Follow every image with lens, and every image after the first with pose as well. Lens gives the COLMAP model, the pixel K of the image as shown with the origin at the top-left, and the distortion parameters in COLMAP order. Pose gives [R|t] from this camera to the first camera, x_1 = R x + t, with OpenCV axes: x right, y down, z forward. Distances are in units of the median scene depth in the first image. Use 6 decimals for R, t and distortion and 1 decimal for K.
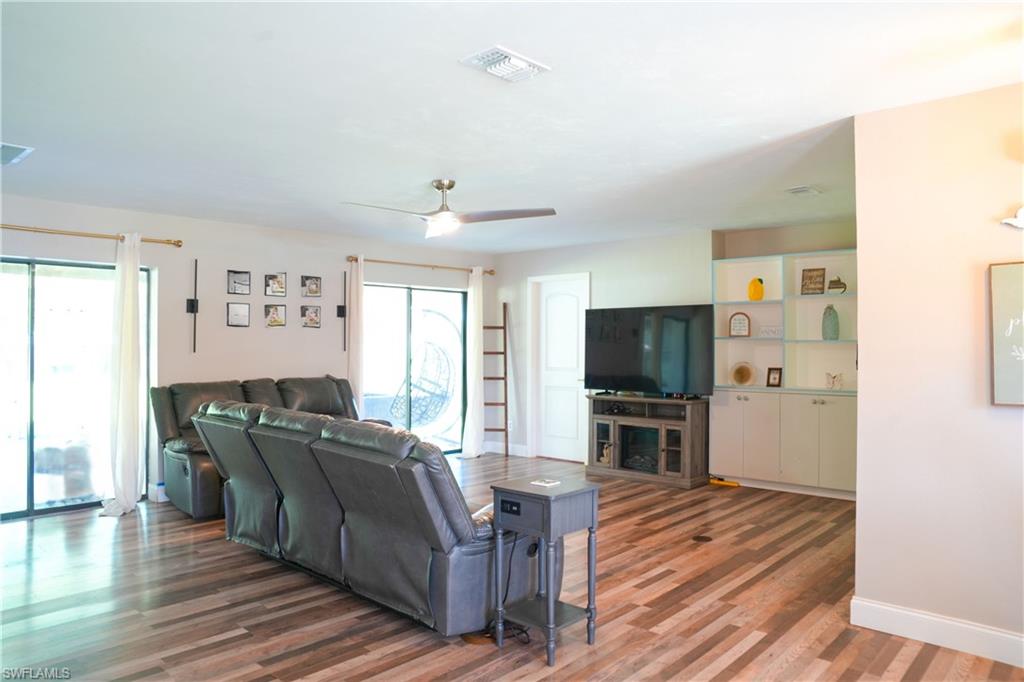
lens RADIAL K [[701.7, 0, 507.0], [0, 701.7, 334.4], [0, 0, 1]] dist [-0.136379, 0.105273]
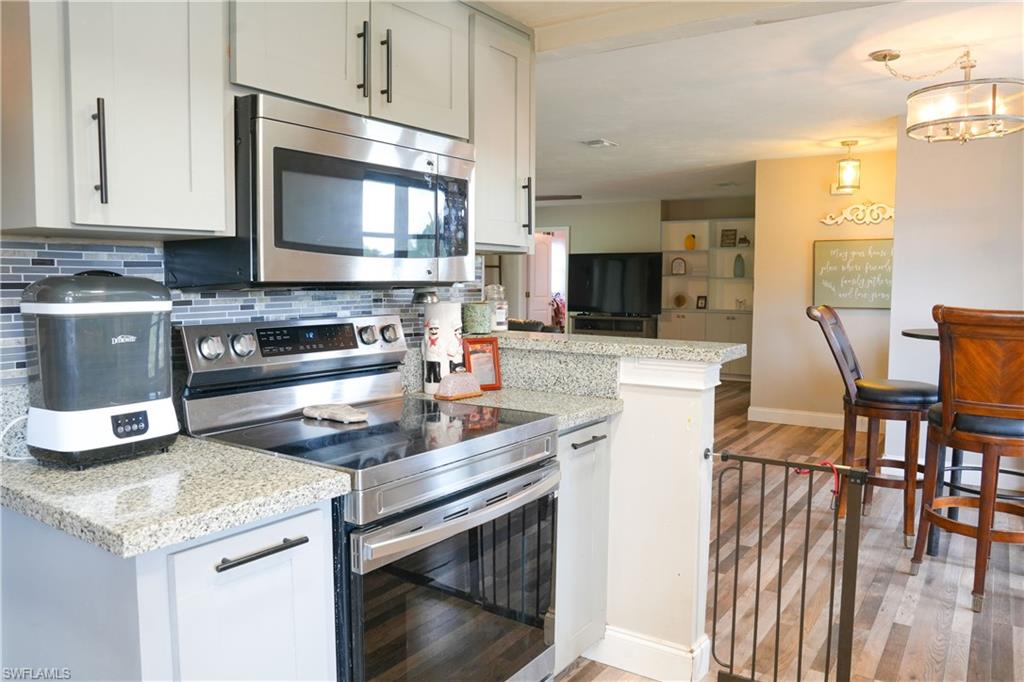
lens RADIAL K [[745.0, 0, 512.0], [0, 745.0, 341.0], [0, 0, 1]] dist [-0.139938, 0.105930]
pose [[0.988811, -0.010158, 0.148824, -0.242465], [-0.003679, 0.995714, 0.092411, -0.000138], [-0.149125, -0.091924, 0.984536, -0.490145]]
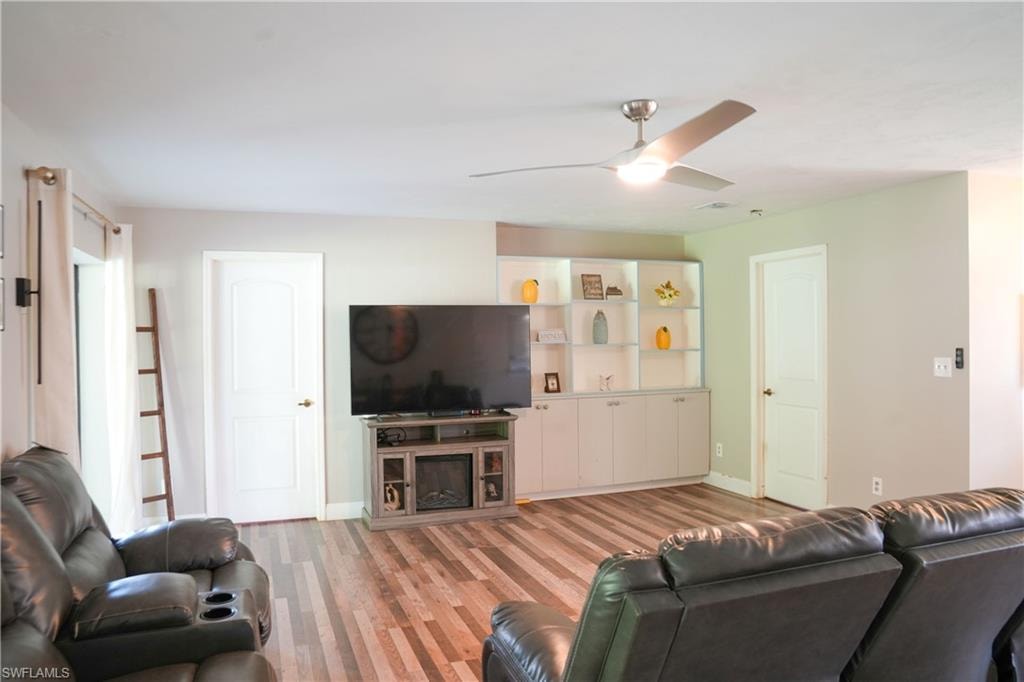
lens RADIAL K [[706.1, 0, 512.2], [0, 706.1, 339.7], [0, 0, 1]] dist [-0.132416, 0.102538]
pose [[0.452328, -0.009529, 0.891801, -0.506317], [0.000444, 0.999945, 0.010459, -0.008572], [-0.891851, -0.004335, 0.452308, 0.580473]]
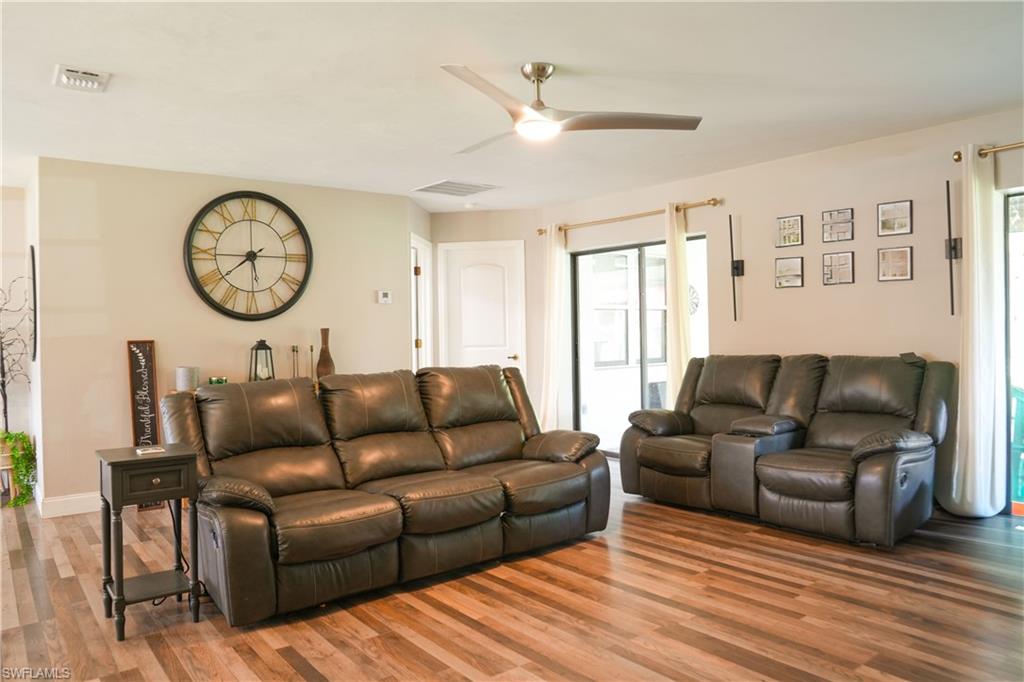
lens RADIAL K [[701.7, 0, 507.0], [0, 701.7, 334.4], [0, 0, 1]] dist [-0.136379, 0.105273]
pose [[-0.157128, 0.005440, -0.987563, 0.419574], [0.027838, 0.999612, 0.001077, 0.030799], [0.987186, -0.027322, -0.157218, 0.761238]]
